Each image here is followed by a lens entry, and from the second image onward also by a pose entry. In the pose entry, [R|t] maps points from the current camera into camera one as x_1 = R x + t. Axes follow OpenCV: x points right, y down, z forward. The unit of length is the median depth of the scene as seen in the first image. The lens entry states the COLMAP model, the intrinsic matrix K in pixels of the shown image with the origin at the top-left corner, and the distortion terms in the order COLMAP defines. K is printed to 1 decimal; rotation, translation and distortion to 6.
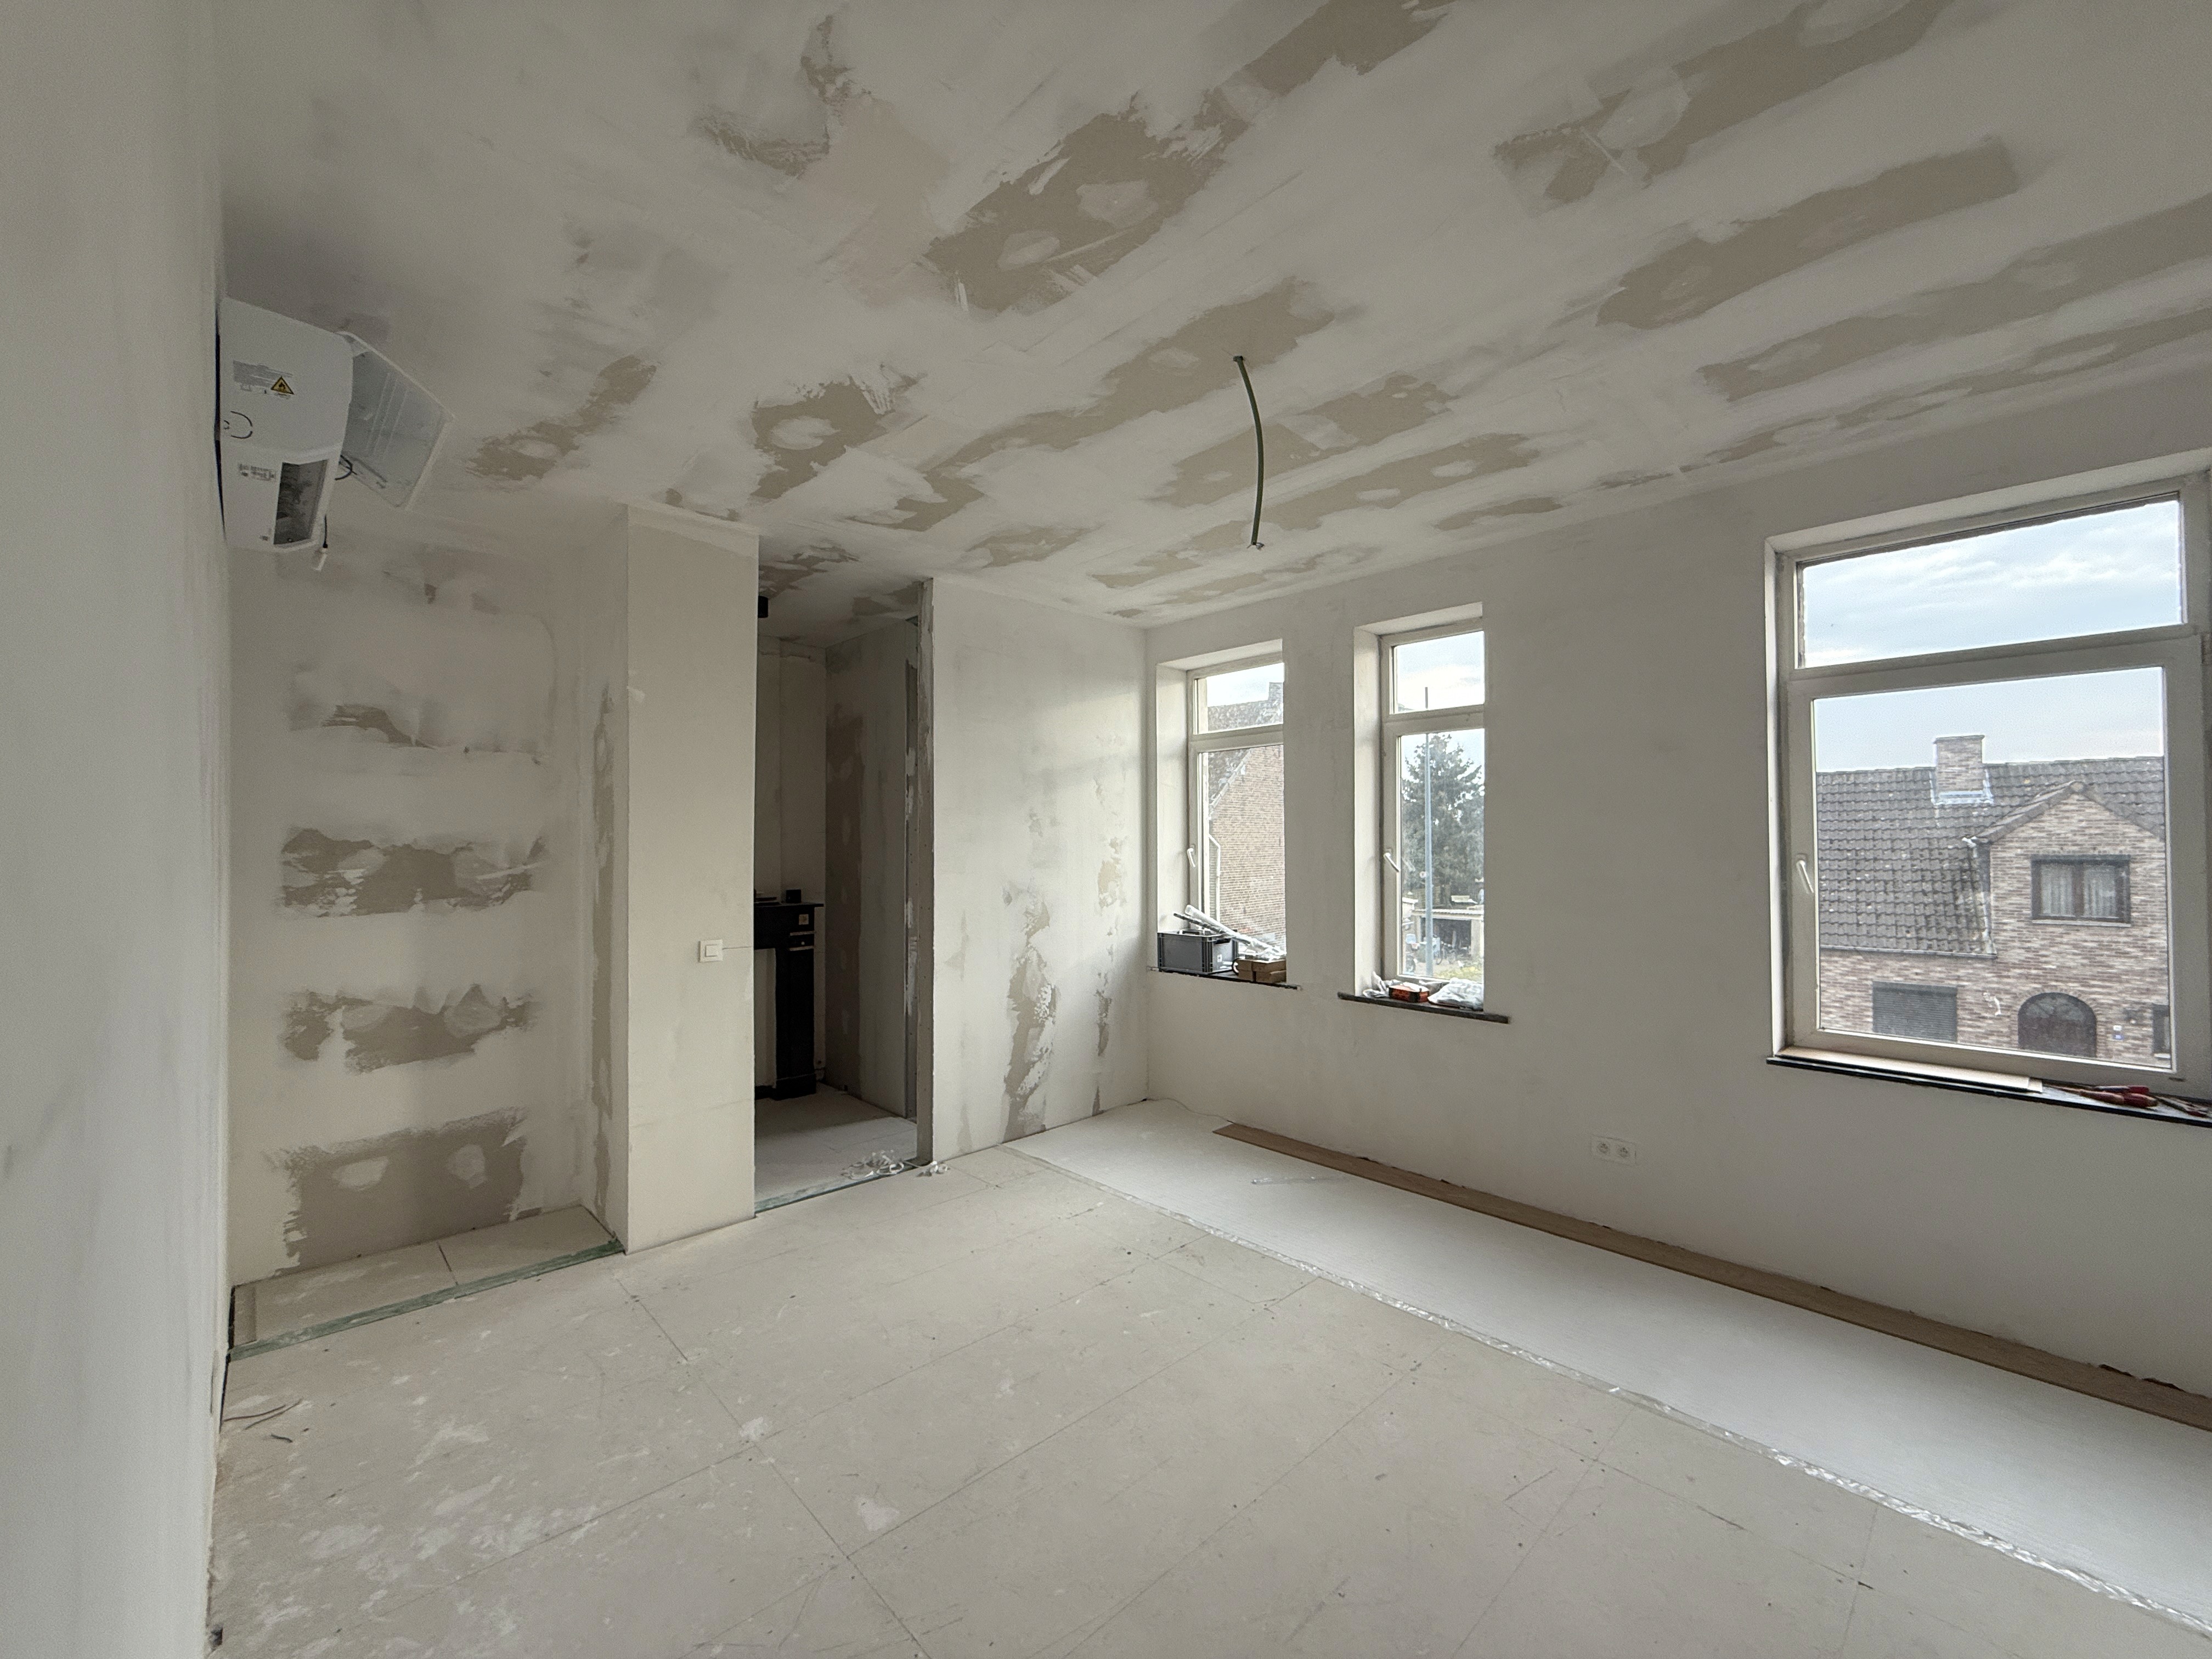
lens RADIAL K [[875.8, 0, 1104.0], [0, 875.8, 827.9], [0, 0, 1]] dist [-0.002094, 0.000147]
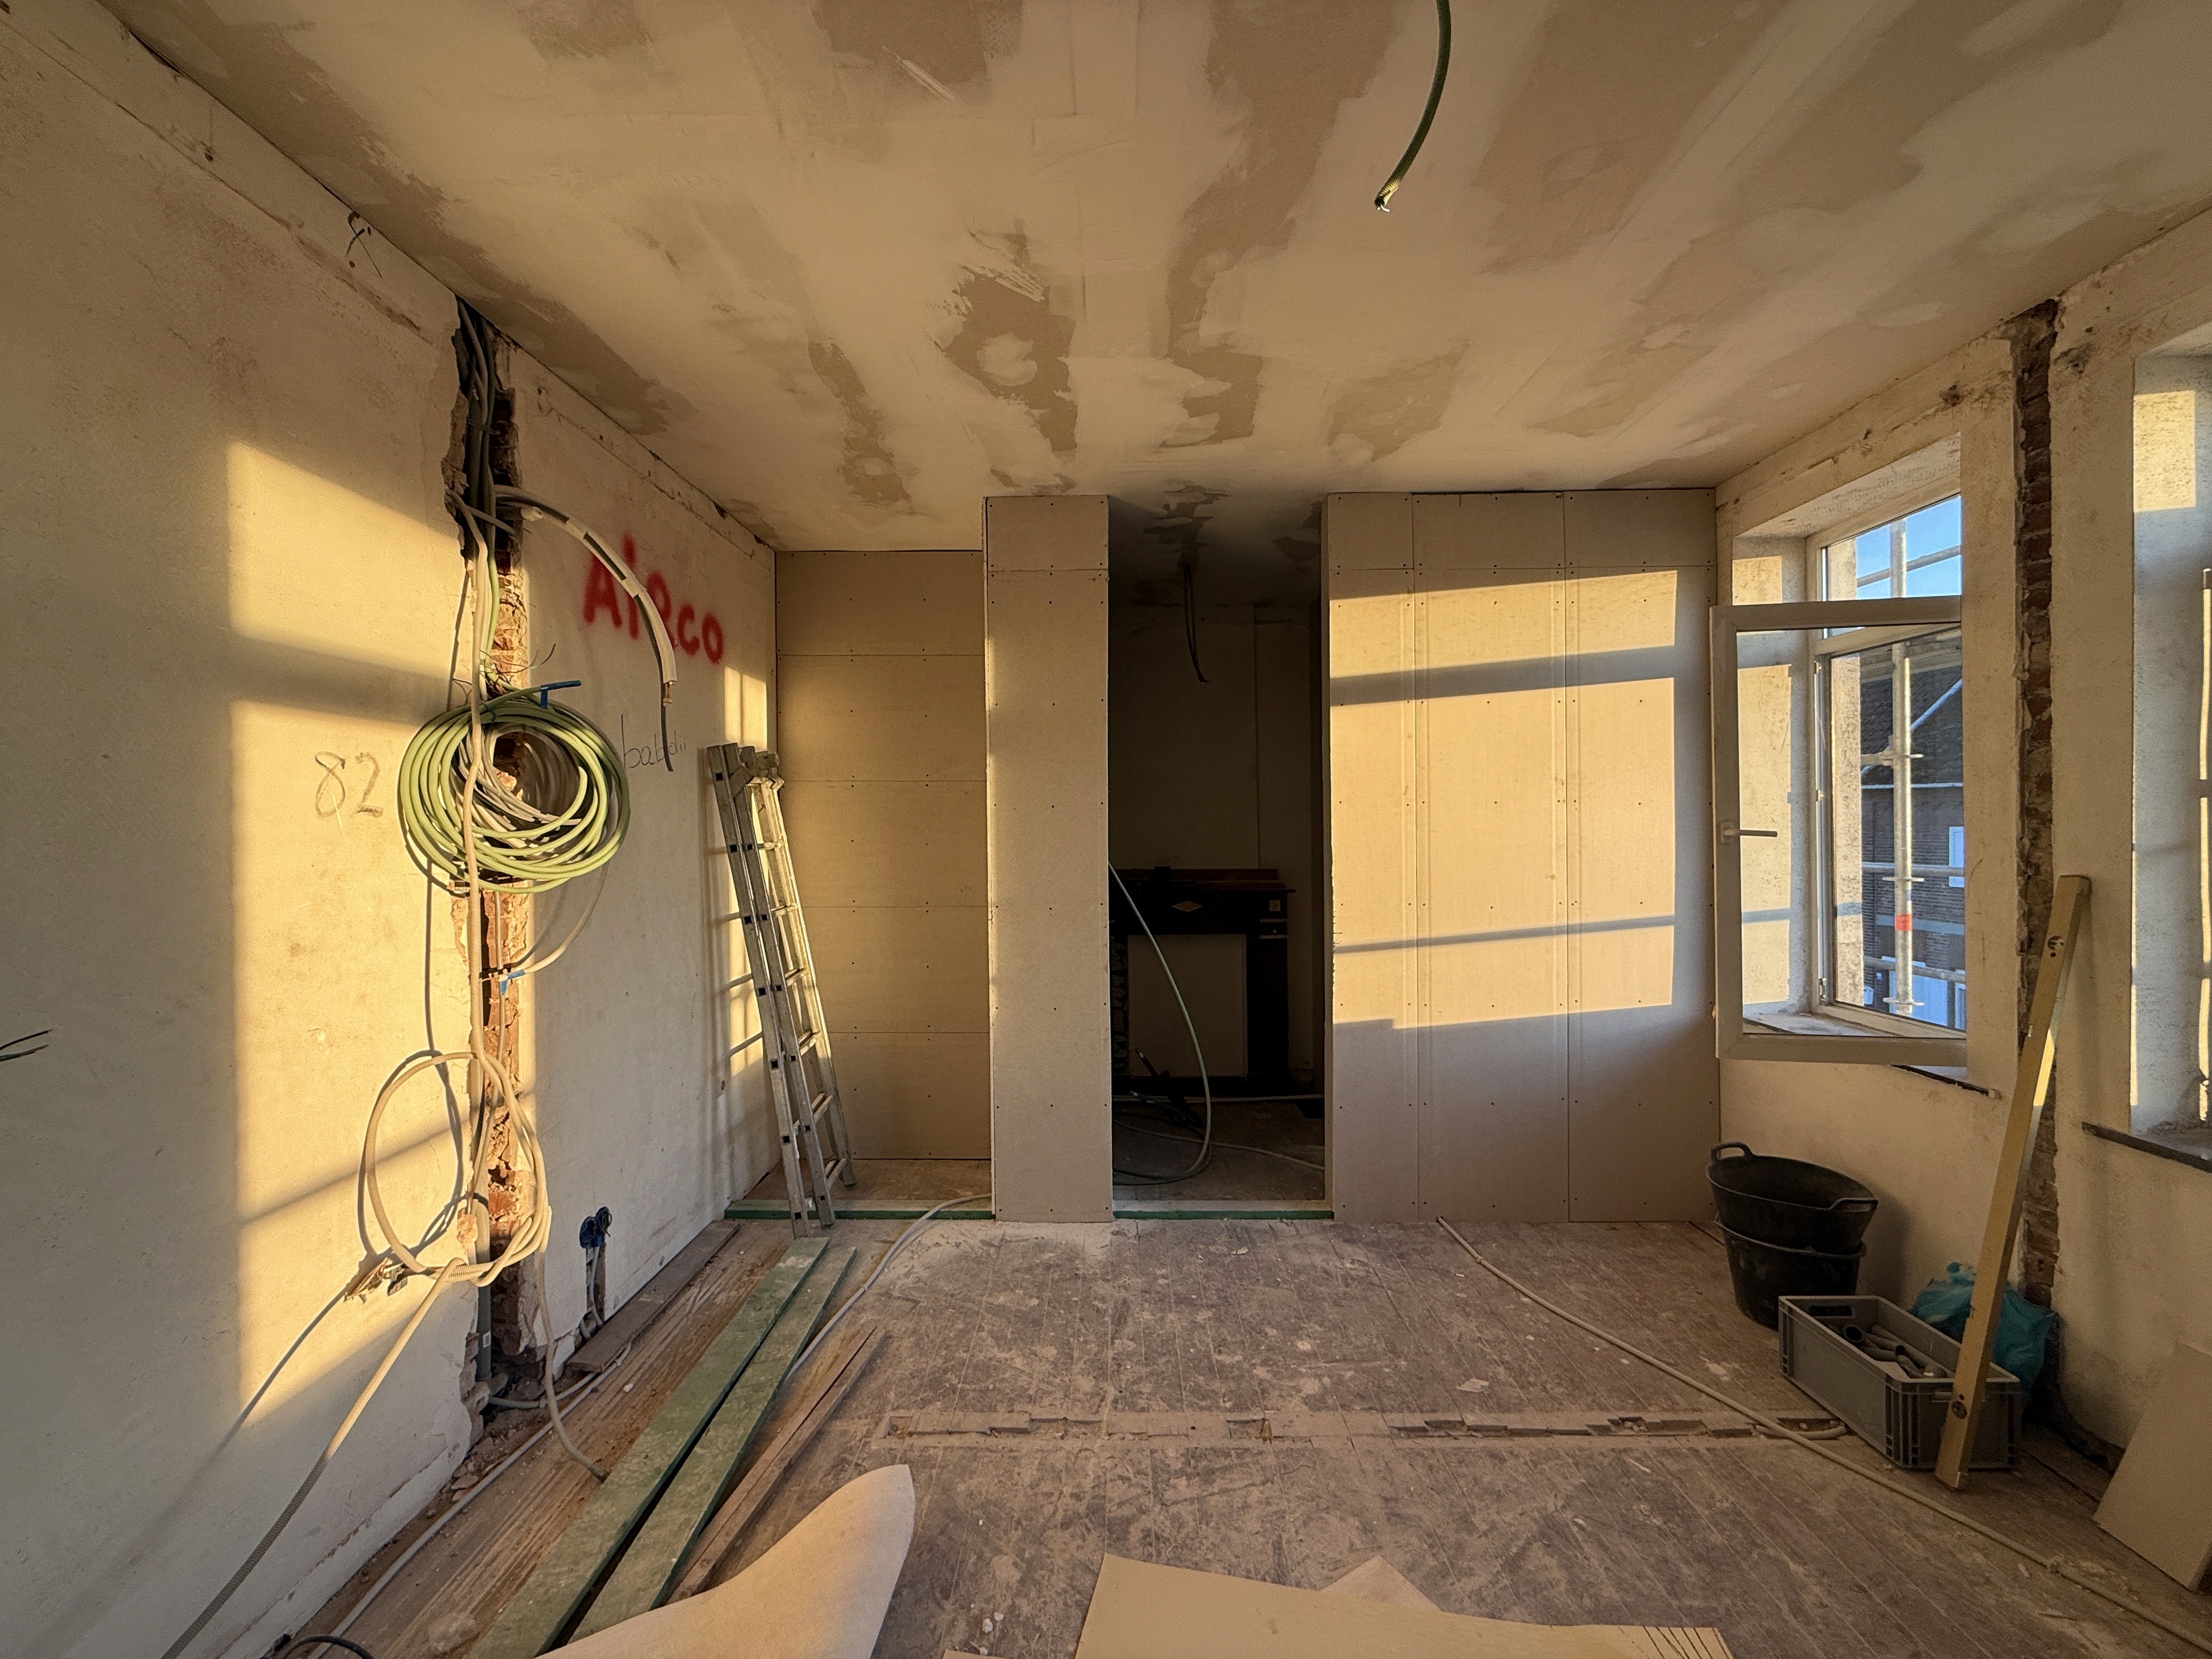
lens RADIAL K [[875.8, 0, 1100.1], [0, 875.8, 827.3], [0, 0, 1]] dist [-0.002094, 0.000147]
pose [[0.714230, -0.001429, -0.699910, 0.302456], [0.018768, 0.999677, 0.017111, 0.006447], [0.699660, -0.025357, 0.714026, 0.373777]]
